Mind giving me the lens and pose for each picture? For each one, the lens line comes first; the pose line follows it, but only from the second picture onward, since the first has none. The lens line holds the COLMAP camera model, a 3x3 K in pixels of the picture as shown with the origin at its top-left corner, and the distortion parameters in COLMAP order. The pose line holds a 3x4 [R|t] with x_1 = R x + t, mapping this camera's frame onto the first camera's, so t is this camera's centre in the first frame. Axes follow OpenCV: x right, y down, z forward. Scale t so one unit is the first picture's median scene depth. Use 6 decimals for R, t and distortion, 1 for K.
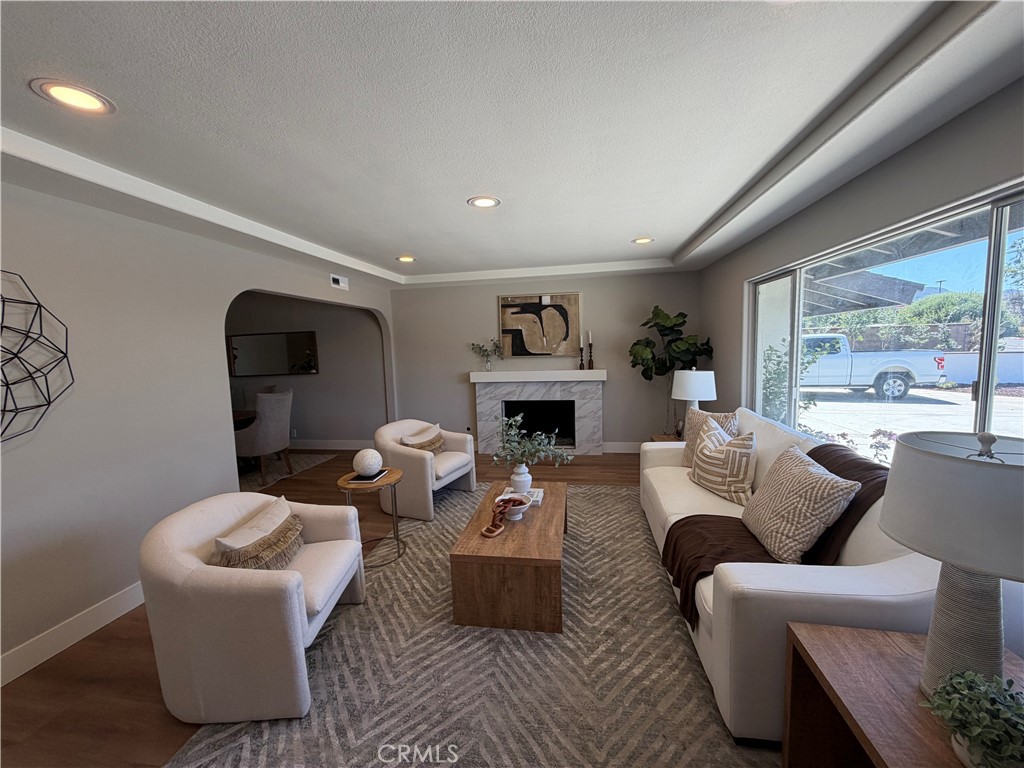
lens RADIAL K [[407.6, 0, 515.8], [0, 407.6, 388.9], [0, 0, 1]] dist [-0.013903, 0.000007]
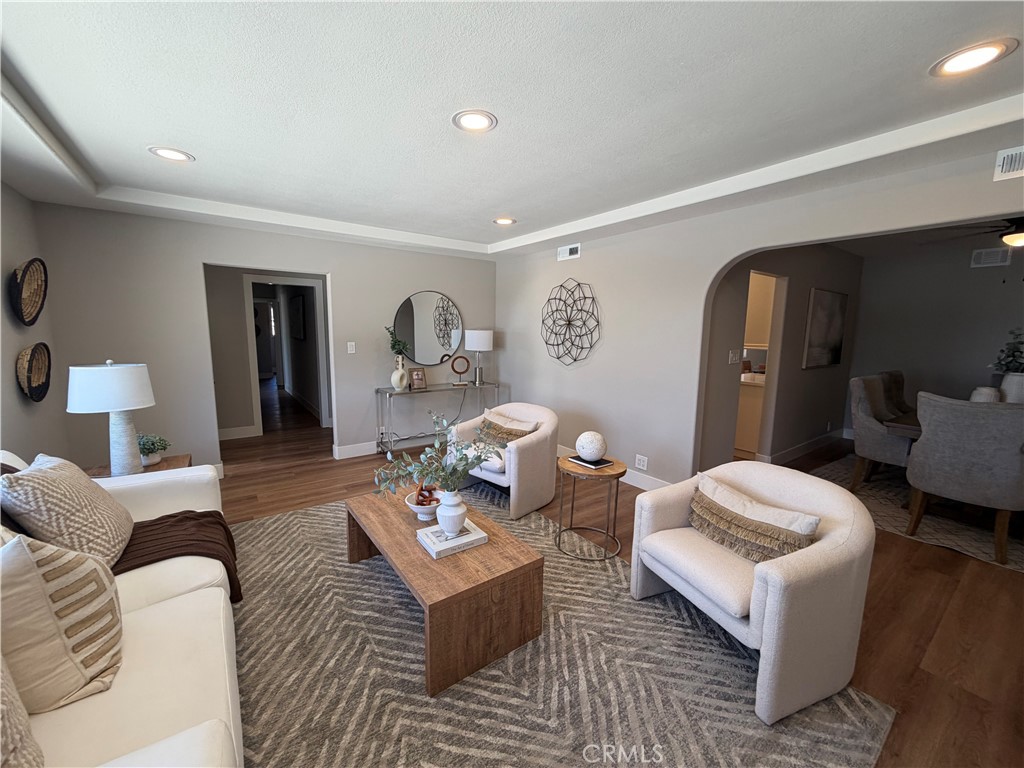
lens RADIAL K [[407.6, 0, 509.4], [0, 407.6, 381.8], [0, 0, 1]] dist [-0.013903, 0.000007]
pose [[-0.710050, 0.115511, -0.694612, 0.487941], [-0.066314, 0.971100, 0.229277, -0.200217], [0.701022, 0.208861, -0.681869, 1.811340]]
